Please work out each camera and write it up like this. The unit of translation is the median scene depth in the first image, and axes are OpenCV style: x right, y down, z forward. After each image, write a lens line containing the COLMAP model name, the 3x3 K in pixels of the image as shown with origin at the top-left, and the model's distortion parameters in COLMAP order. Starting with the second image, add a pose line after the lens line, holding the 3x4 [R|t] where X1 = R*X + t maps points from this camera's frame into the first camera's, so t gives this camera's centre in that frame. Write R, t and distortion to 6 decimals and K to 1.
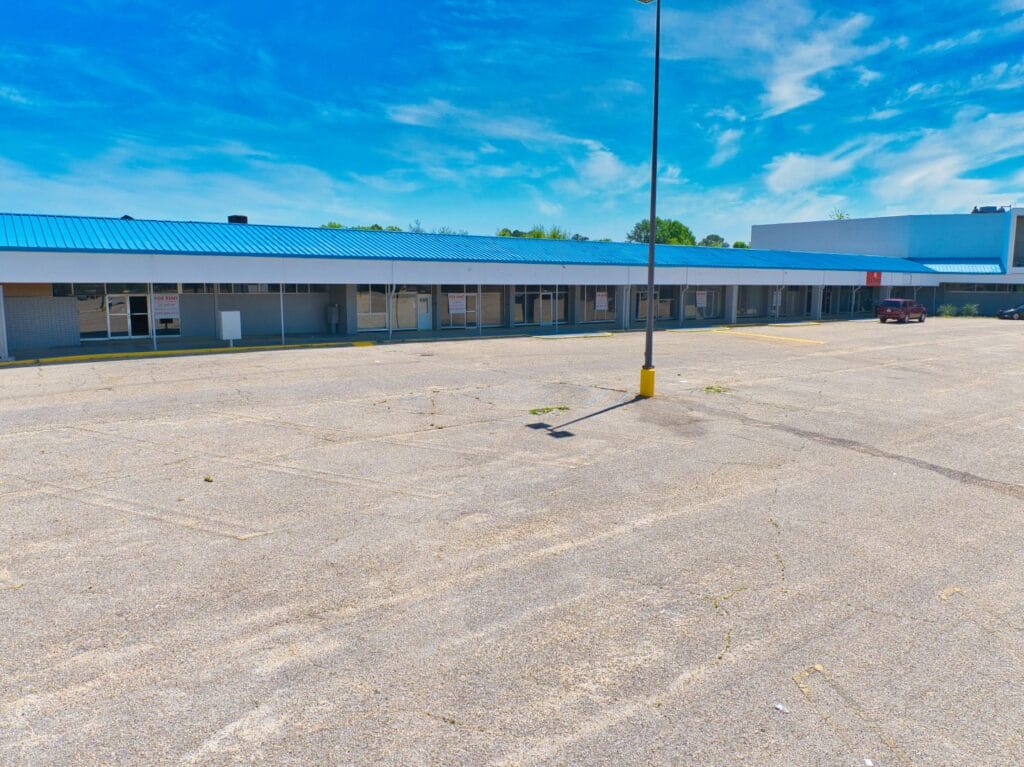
lens RADIAL K [[725.8, 0, 519.2], [0, 725.8, 378.3], [0, 0, 1]] dist [0.018737, -0.050126]
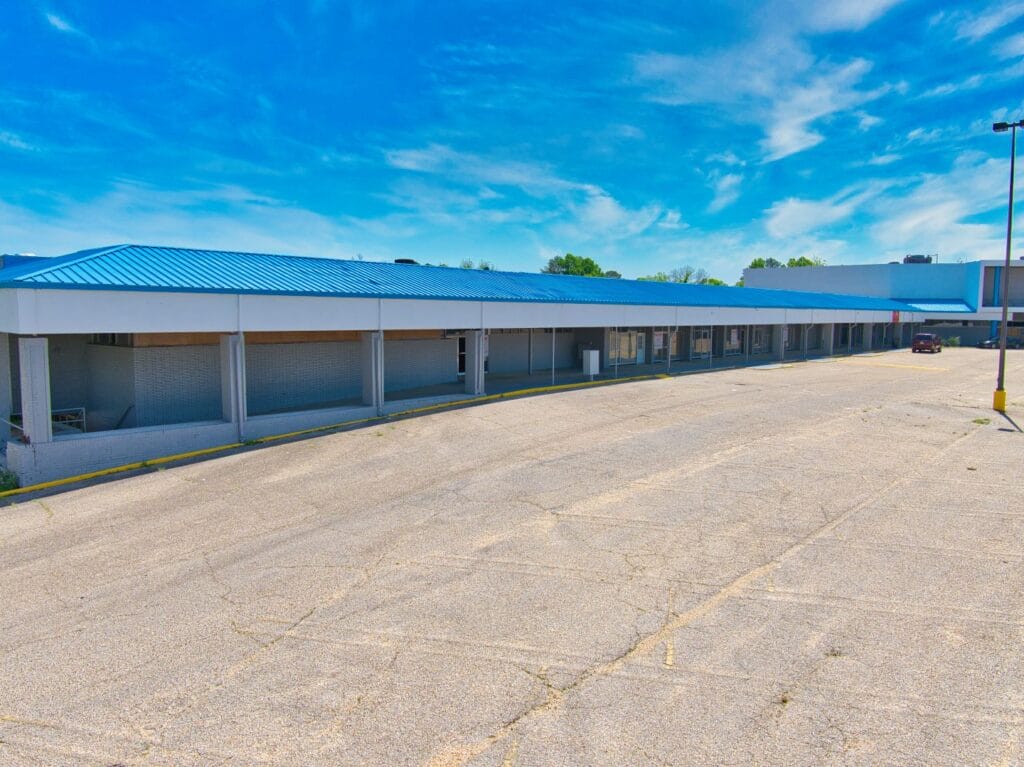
lens RADIAL K [[725.8, 0, 512.8], [0, 725.8, 384.1], [0, 0, 1]] dist [0.018737, -0.050126]
pose [[0.980970, -0.020075, 0.193119, -0.466111], [0.026669, 0.999145, -0.031604, -0.002680], [-0.192319, 0.036153, 0.980666, -0.090417]]
